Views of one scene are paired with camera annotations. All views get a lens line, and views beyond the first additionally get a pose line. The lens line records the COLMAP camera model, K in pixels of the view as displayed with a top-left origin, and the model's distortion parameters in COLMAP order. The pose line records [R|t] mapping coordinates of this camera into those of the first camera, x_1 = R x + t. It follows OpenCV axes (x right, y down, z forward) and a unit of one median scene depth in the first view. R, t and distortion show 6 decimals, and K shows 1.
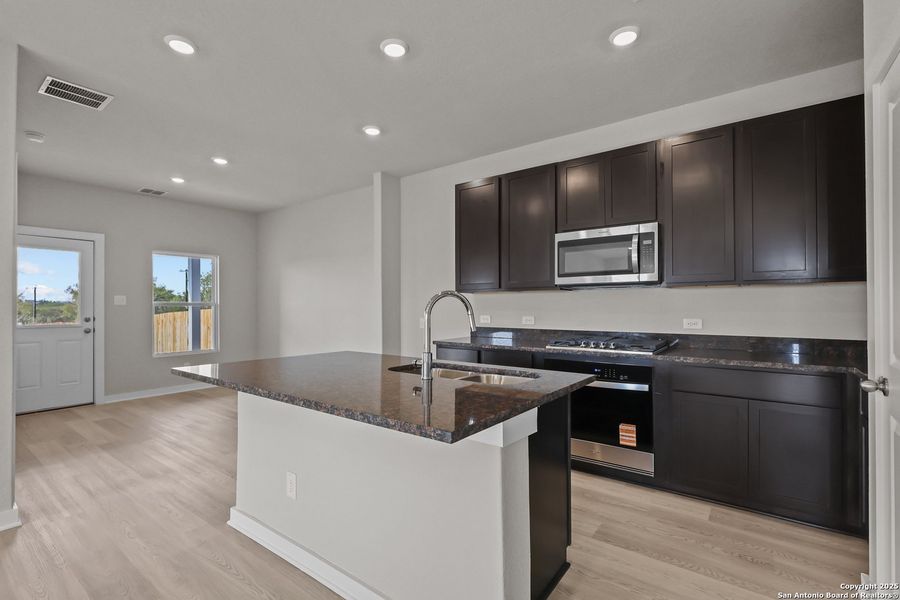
lens RADIAL K [[413.5, 0, 449.1], [0, 413.5, 302.3], [0, 0, 1]] dist [-0.003686, 0.001988]
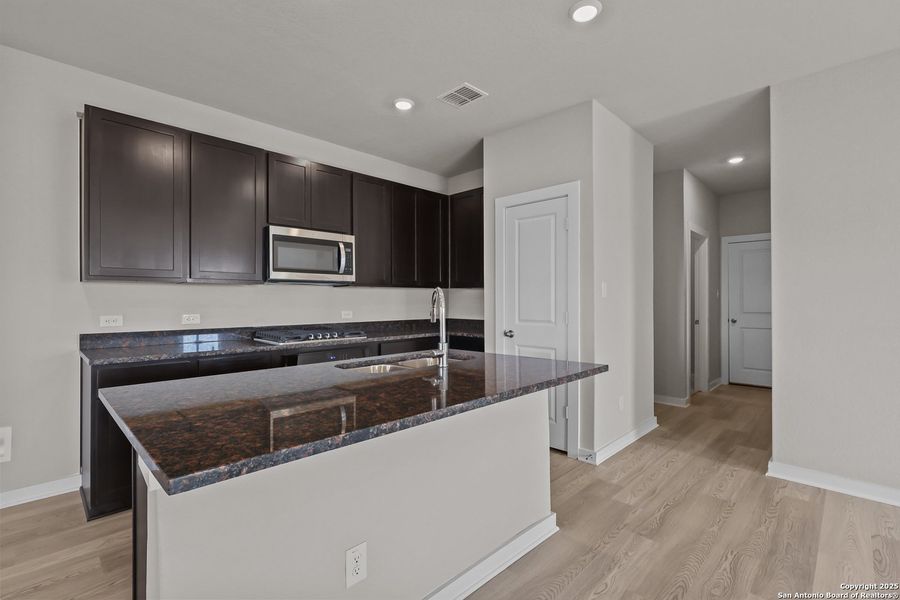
lens RADIAL K [[413.5, 0, 451.2], [0, 413.5, 296.9], [0, 0, 1]] dist [-0.003686, 0.001988]
pose [[0.131164, 0.010611, 0.991304, -0.636915], [-0.007788, 0.999923, -0.009673, 0.005118], [-0.991330, -0.006452, 0.131236, 0.464342]]
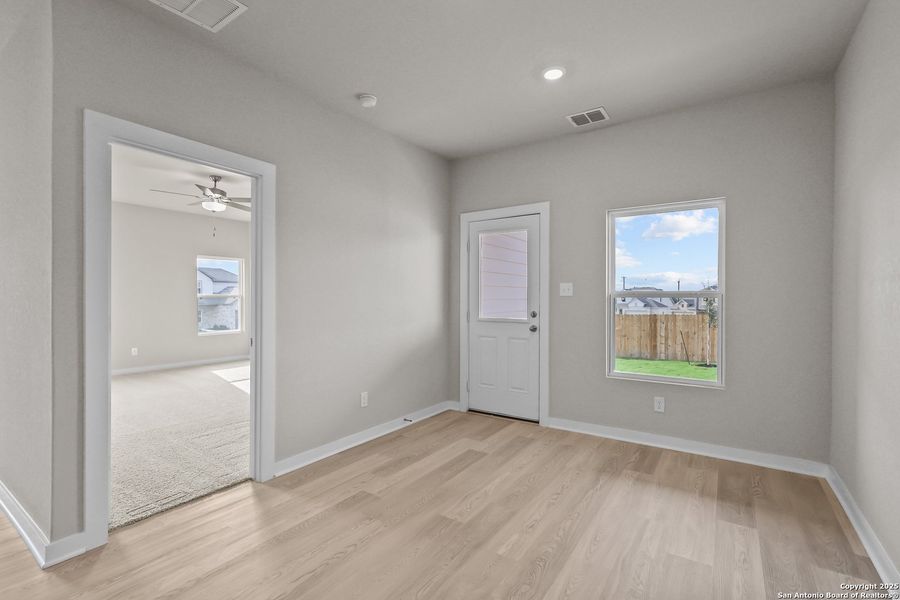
lens RADIAL K [[413.5, 0, 452.4], [0, 413.5, 298.6], [0, 0, 1]] dist [-0.003686, 0.001988]
pose [[0.054642, 0.007019, -0.998481, -0.150692], [0.005706, 0.999957, 0.007341, 0.007635], [0.998490, -0.006099, 0.054599, 1.254748]]
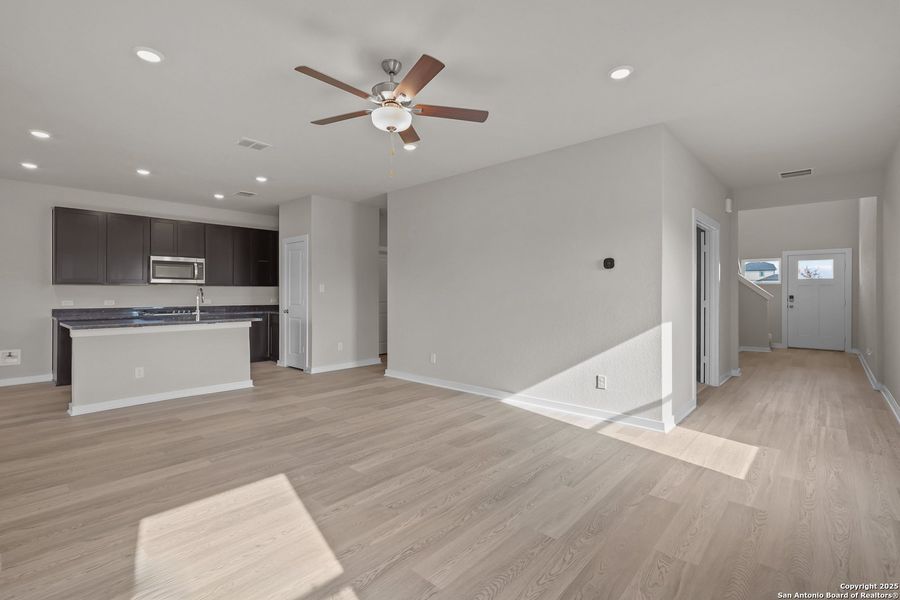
lens RADIAL K [[413.5, 0, 446.3], [0, 413.5, 292.1], [0, 0, 1]] dist [-0.003686, 0.001988]
pose [[0.096757, 0.008616, 0.995271, -1.508971], [-0.009039, 0.999929, -0.007777, 0.003659], [-0.995267, -0.008244, 0.096828, -0.539024]]
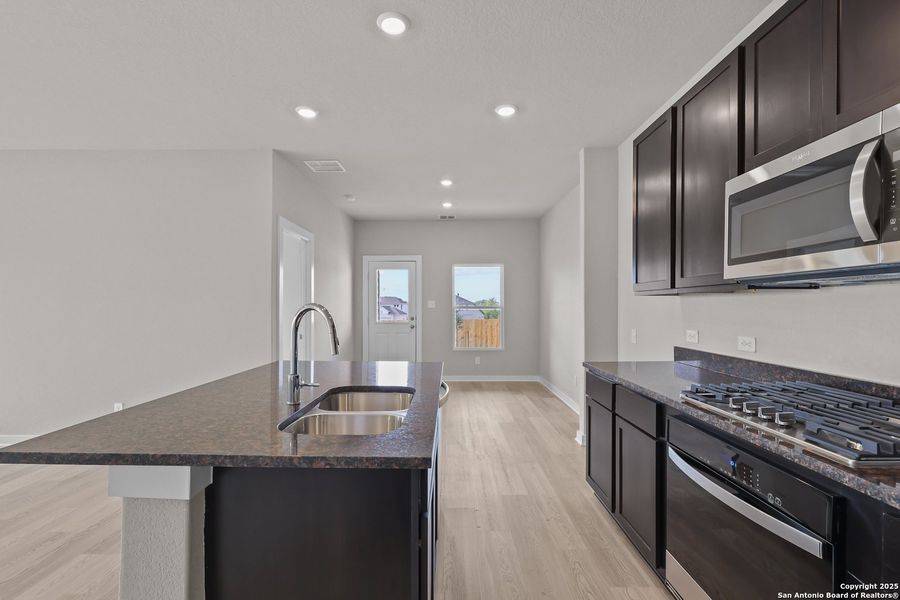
lens RADIAL K [[413.5, 0, 449.0], [0, 413.5, 301.2], [0, 0, 1]] dist [-0.003686, 0.001988]
pose [[0.603825, -0.006415, -0.797091, 0.462987], [0.006362, 0.999975, -0.003229, -0.016716], [0.797092, -0.003122, 0.603850, 0.415642]]
